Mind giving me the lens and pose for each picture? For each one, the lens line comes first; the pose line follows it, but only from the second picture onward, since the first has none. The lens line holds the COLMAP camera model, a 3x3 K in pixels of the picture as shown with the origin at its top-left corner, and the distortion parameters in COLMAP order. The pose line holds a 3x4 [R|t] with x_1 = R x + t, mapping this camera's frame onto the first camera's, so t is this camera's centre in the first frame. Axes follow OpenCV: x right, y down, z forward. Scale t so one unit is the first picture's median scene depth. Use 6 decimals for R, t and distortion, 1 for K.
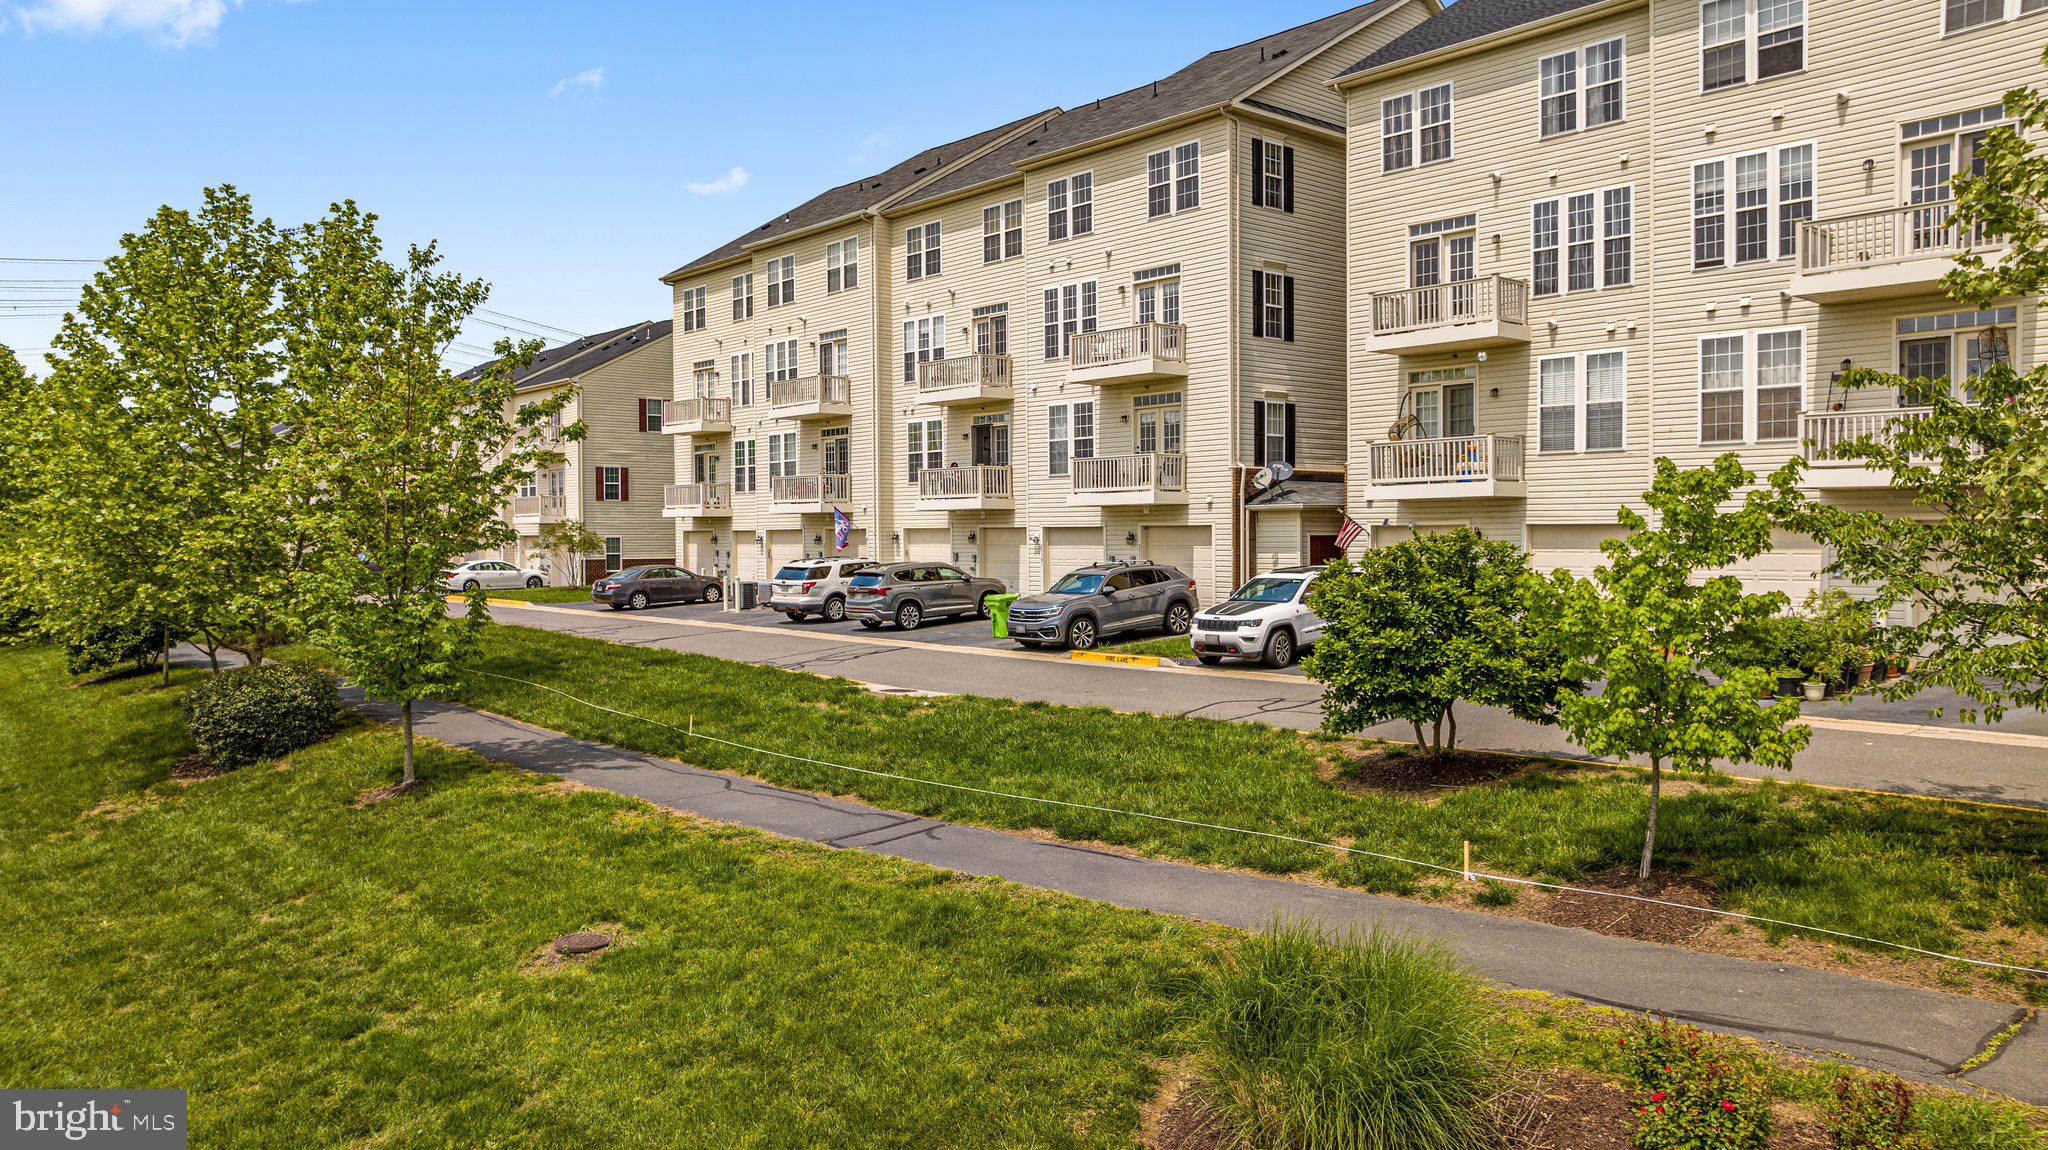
lens RADIAL K [[1438.1, 0, 1024.0], [0, 1438.1, 575.0], [0, 0, 1]] dist [0.008095, 0.000575]
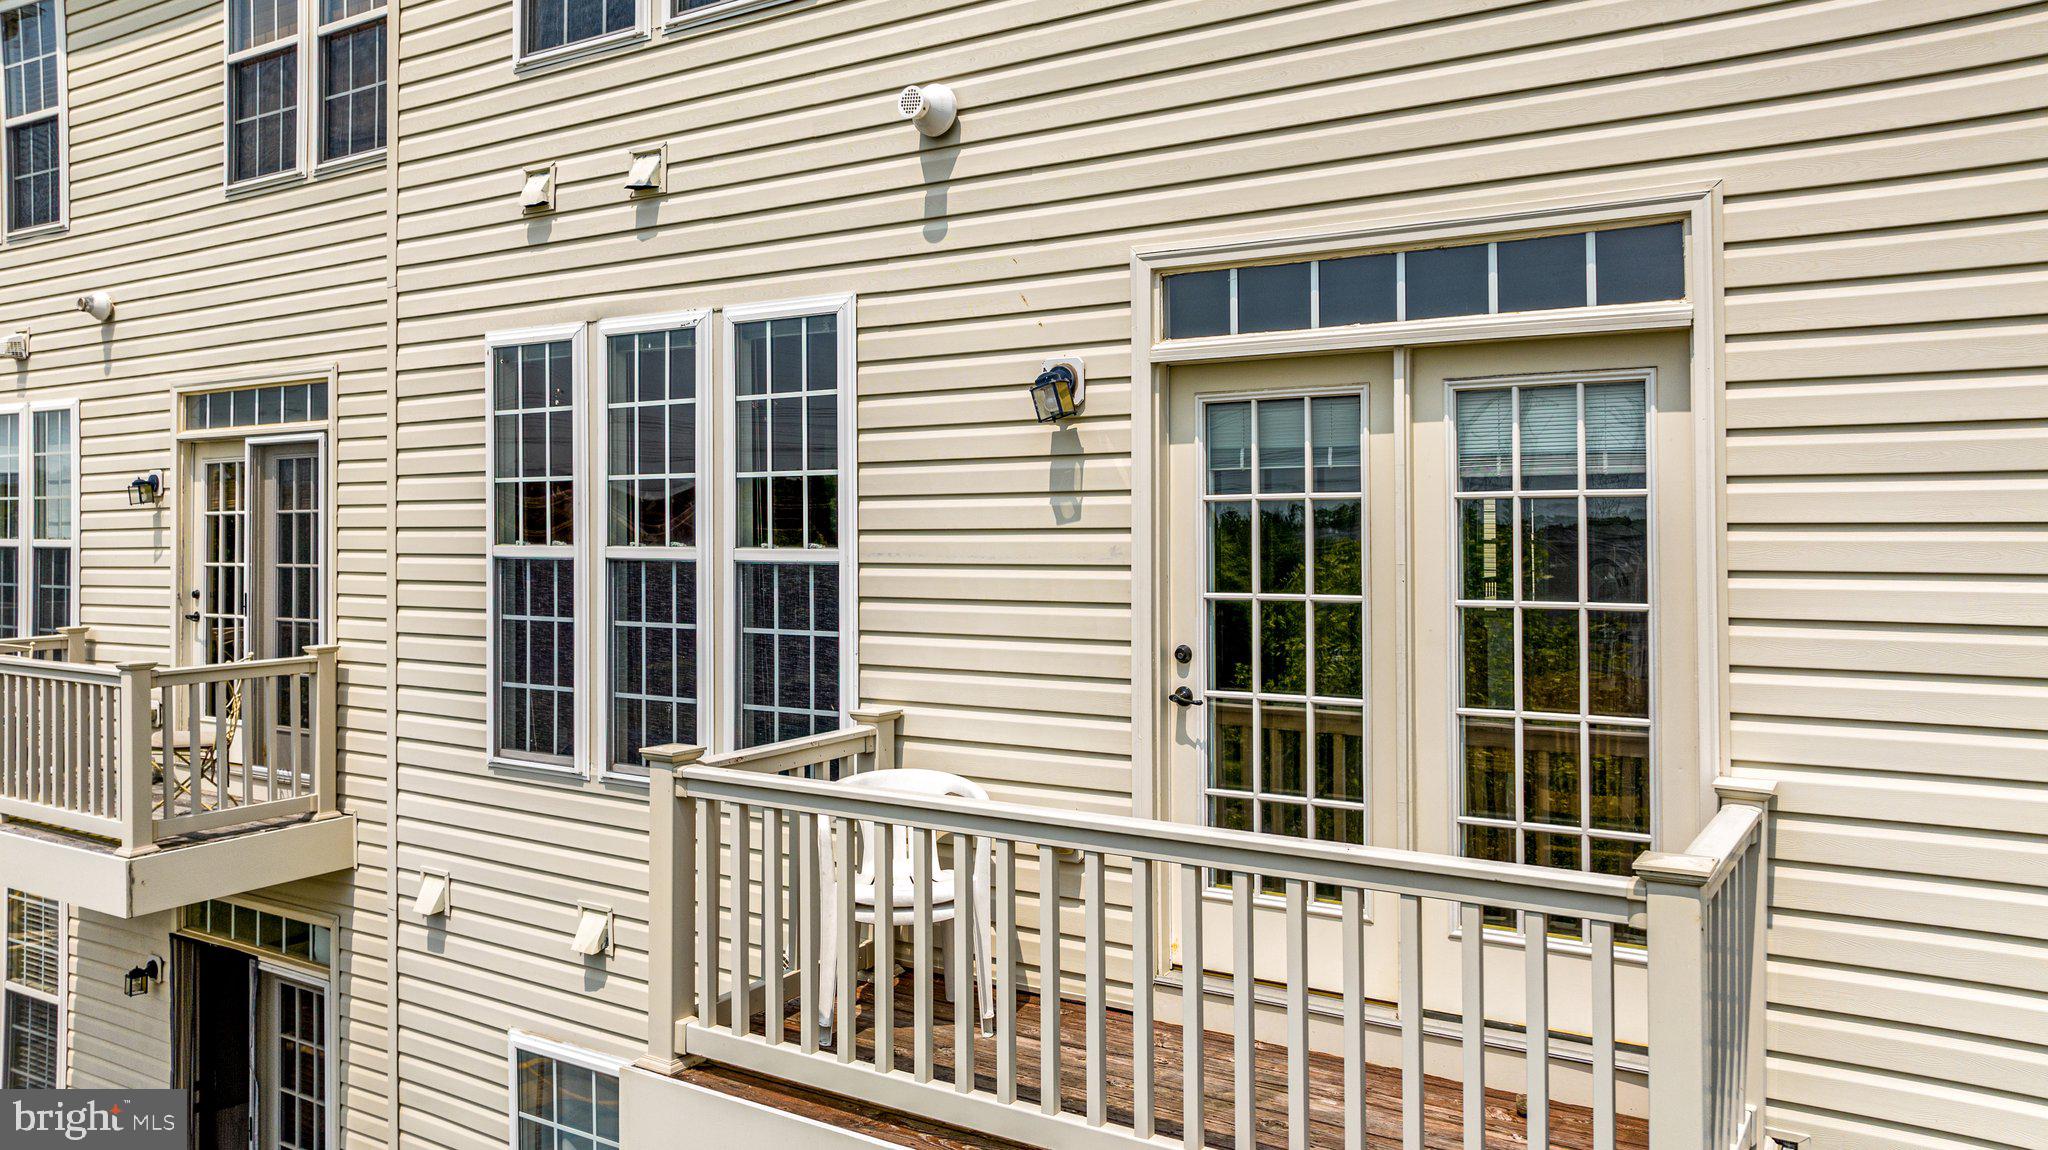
lens RADIAL K [[1476.0, 0, 1010.3], [0, 1476.0, 567.4], [0, 0, 1]] dist [-0.016291, -0.000860]
pose [[0.958528, 0.002643, 0.284986, 0.021593], [0.000197, 0.999951, -0.009937, -0.158890], [-0.284998, 0.009581, 0.958480, 0.763473]]
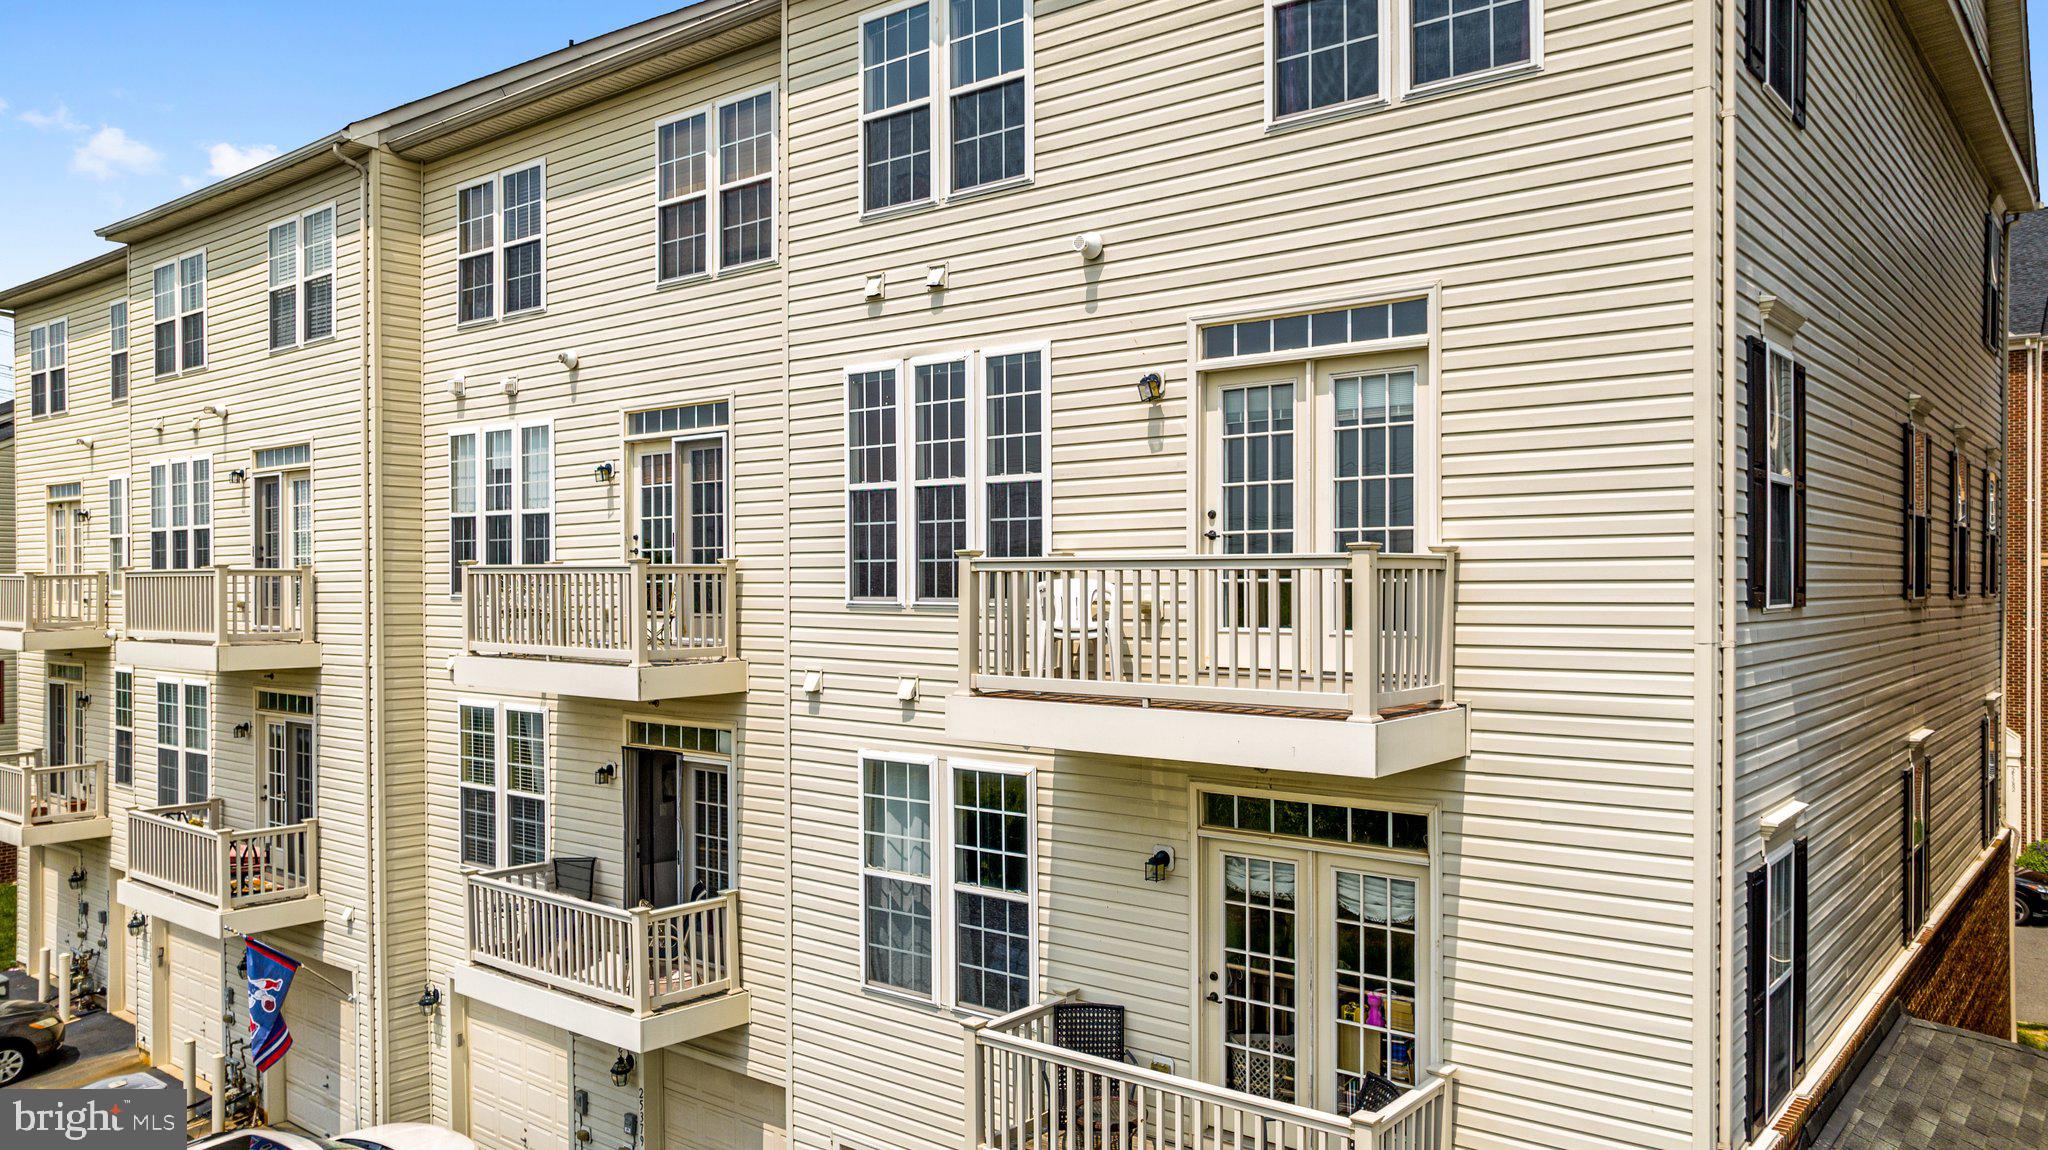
lens RADIAL K [[1473.4, 0, 997.1], [0, 1473.4, 643.4], [0, 0, 1]] dist [-0.012077, -0.001574]
pose [[0.986907, 0.000537, 0.161287, -0.004681], [-0.001951, 0.999961, 0.008607, -0.134100], [-0.161276, -0.008809, 0.986870, 0.641522]]
